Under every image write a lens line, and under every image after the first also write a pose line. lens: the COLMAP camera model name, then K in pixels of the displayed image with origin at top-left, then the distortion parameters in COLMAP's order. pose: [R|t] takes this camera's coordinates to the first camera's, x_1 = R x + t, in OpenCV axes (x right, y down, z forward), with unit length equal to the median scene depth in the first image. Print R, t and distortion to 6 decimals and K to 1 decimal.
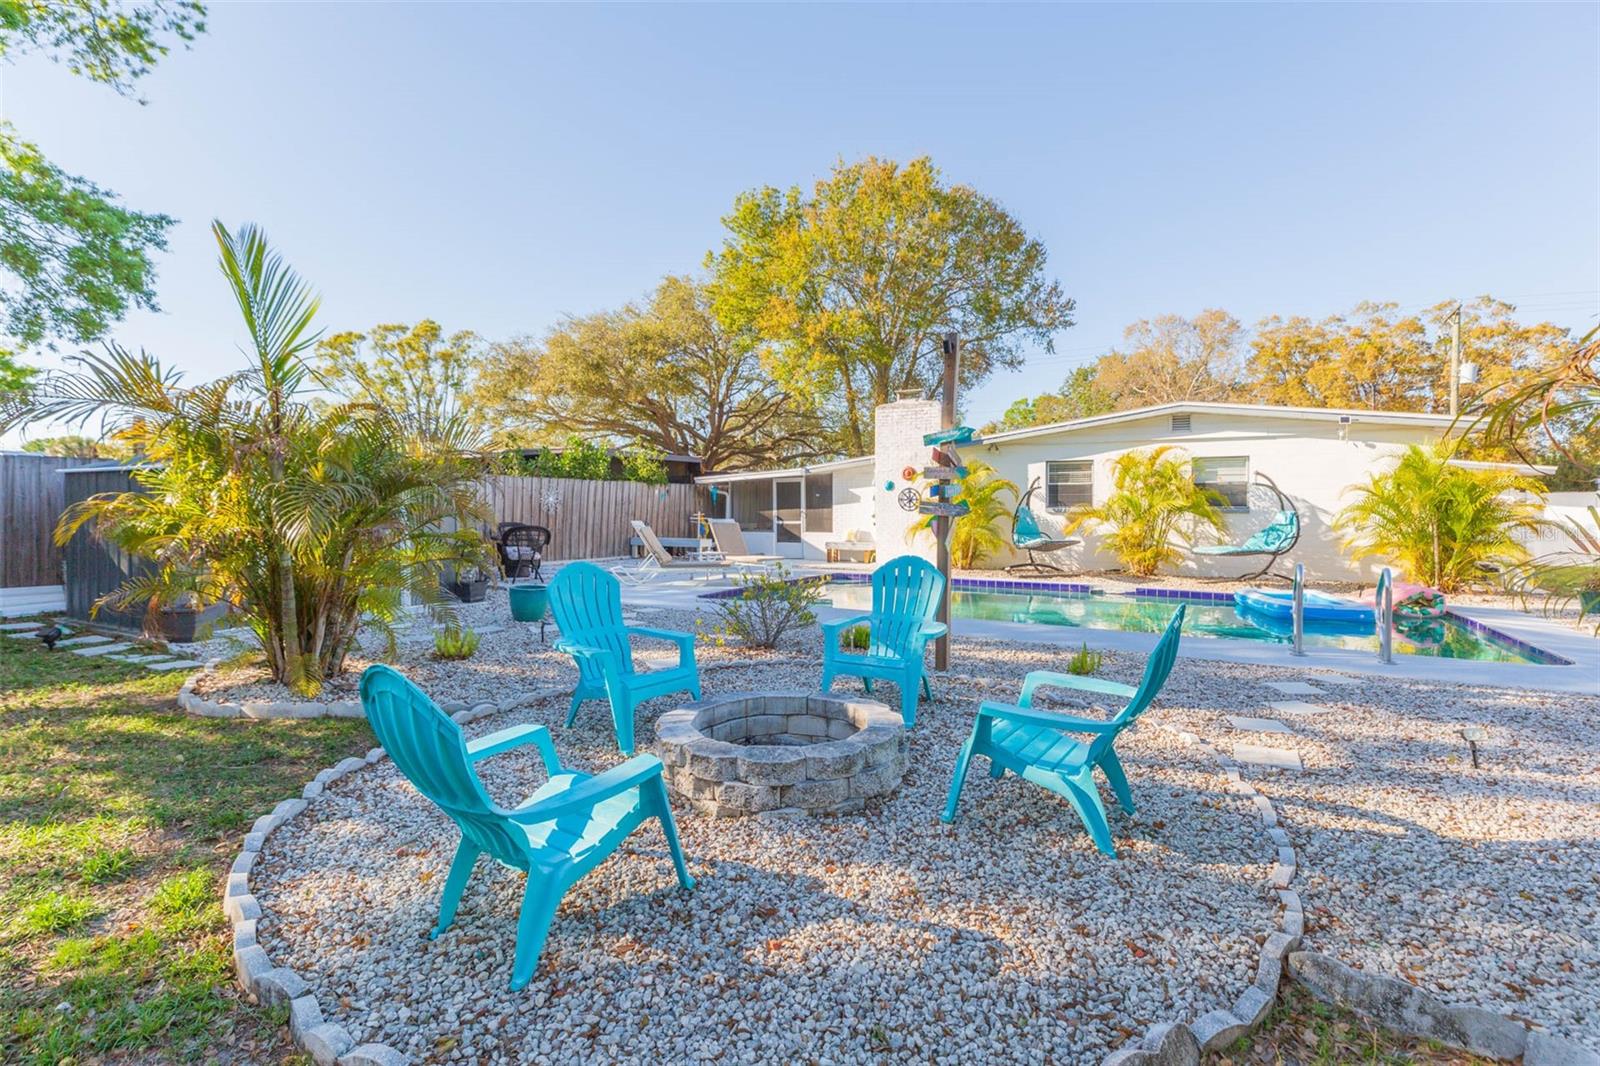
lens RADIAL K [[728.8, 0, 803.1], [0, 728.8, 508.7], [0, 0, 1]] dist [0.003194, 0.001624]
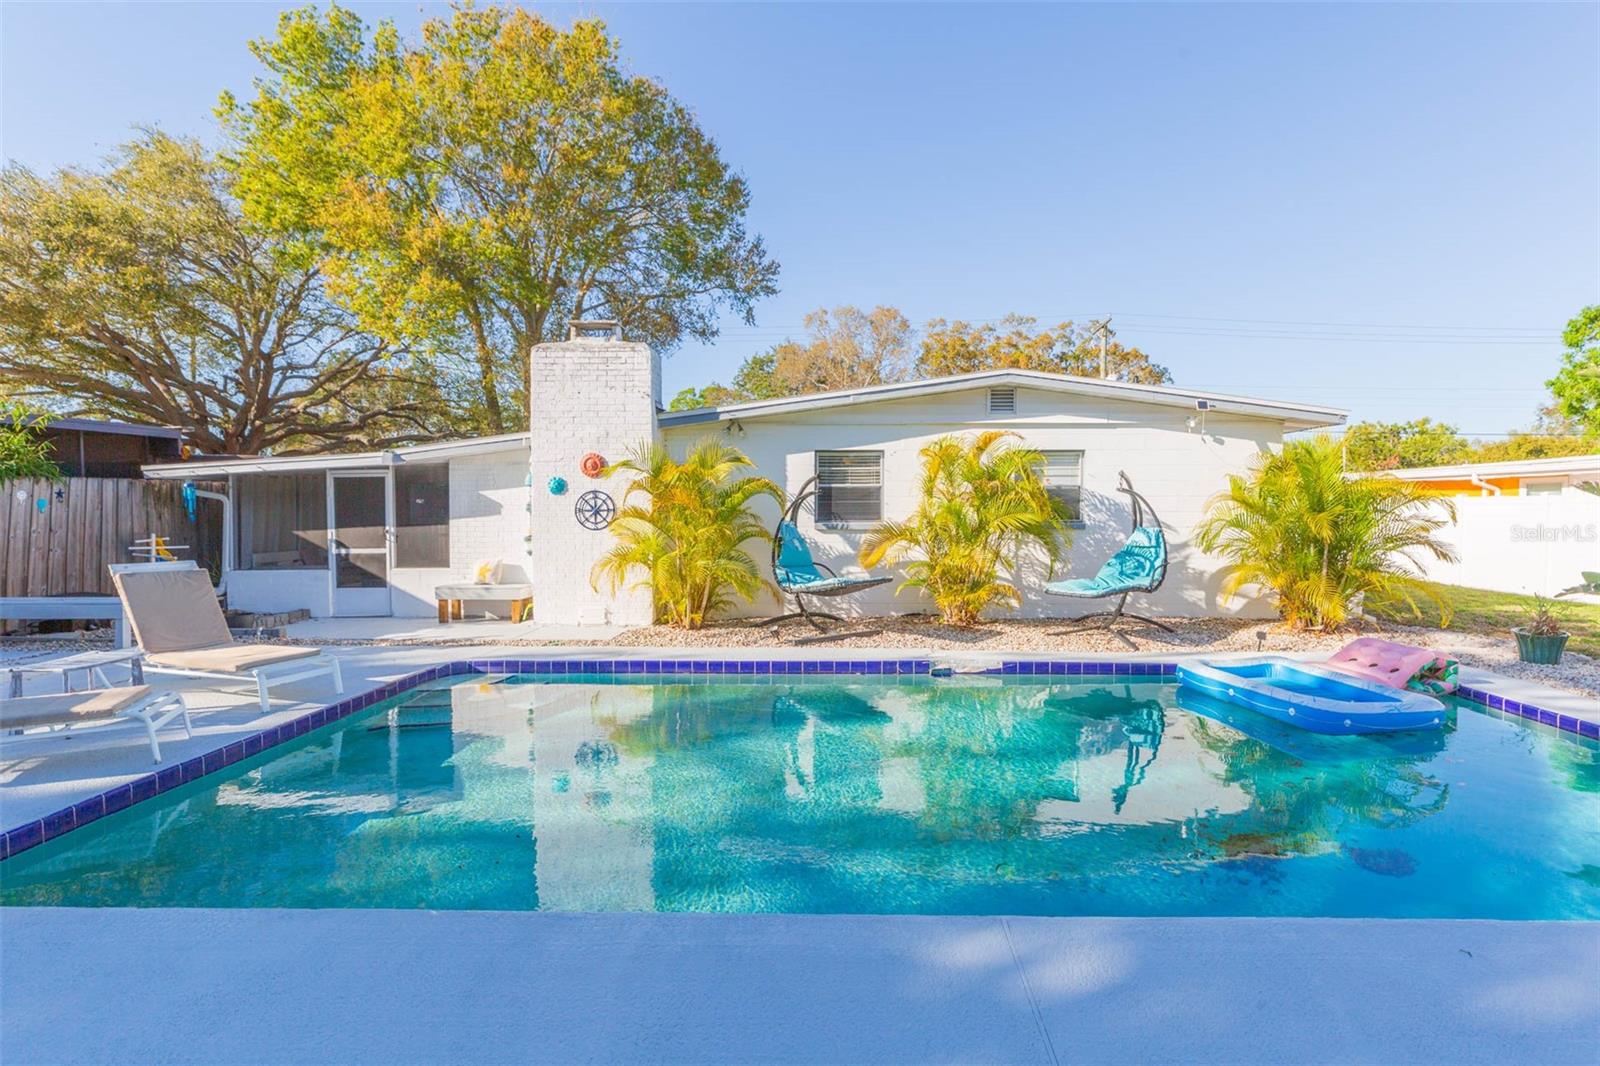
lens RADIAL K [[769.9, 0, 836.3], [0, 769.9, 512.6], [0, 0, 1]] dist [-0.001175, -0.002640]
pose [[0.881735, -0.008989, 0.471659, 0.014825], [0.004984, 0.999940, 0.009741, -0.009105], [-0.471718, -0.006238, 0.881727, 0.210110]]
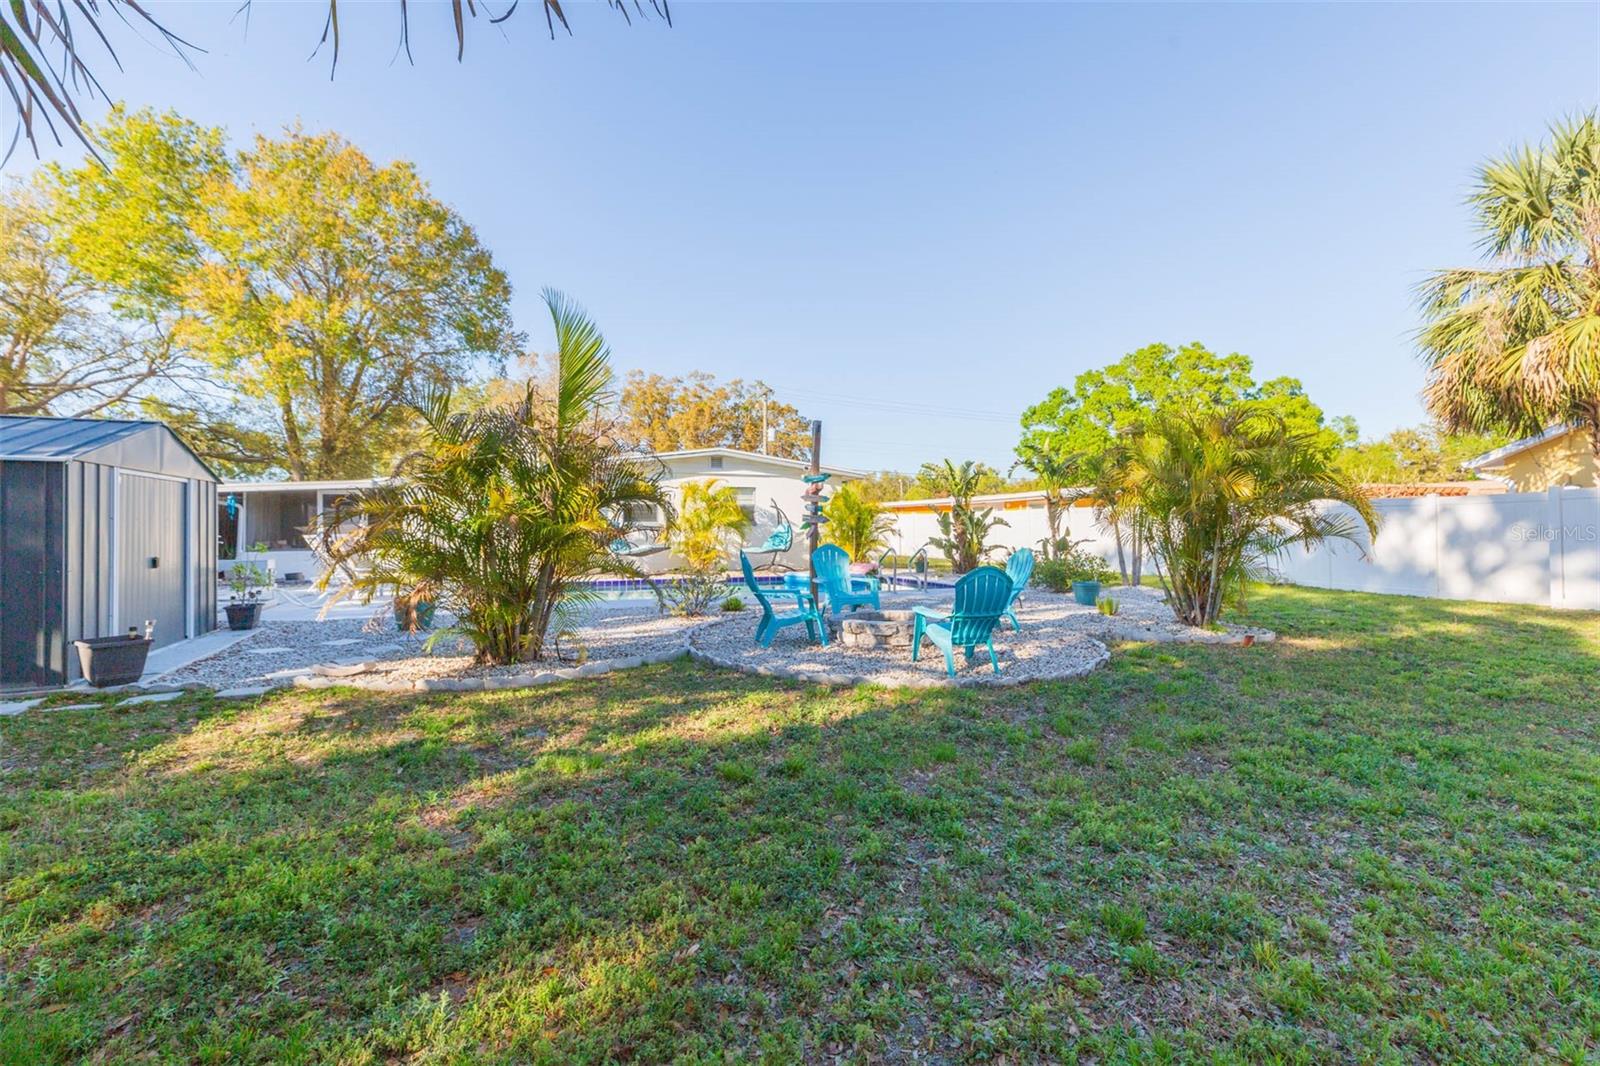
lens RADIAL K [[728.8, 0, 807.1], [0, 728.8, 525.8], [0, 0, 1]] dist [0.003194, 0.001624]
pose [[0.635978, -0.003911, 0.771697, -0.226262], [0.005320, 0.999986, 0.000683, 0.002541], [-0.771689, 0.003671, 0.635990, -0.013485]]
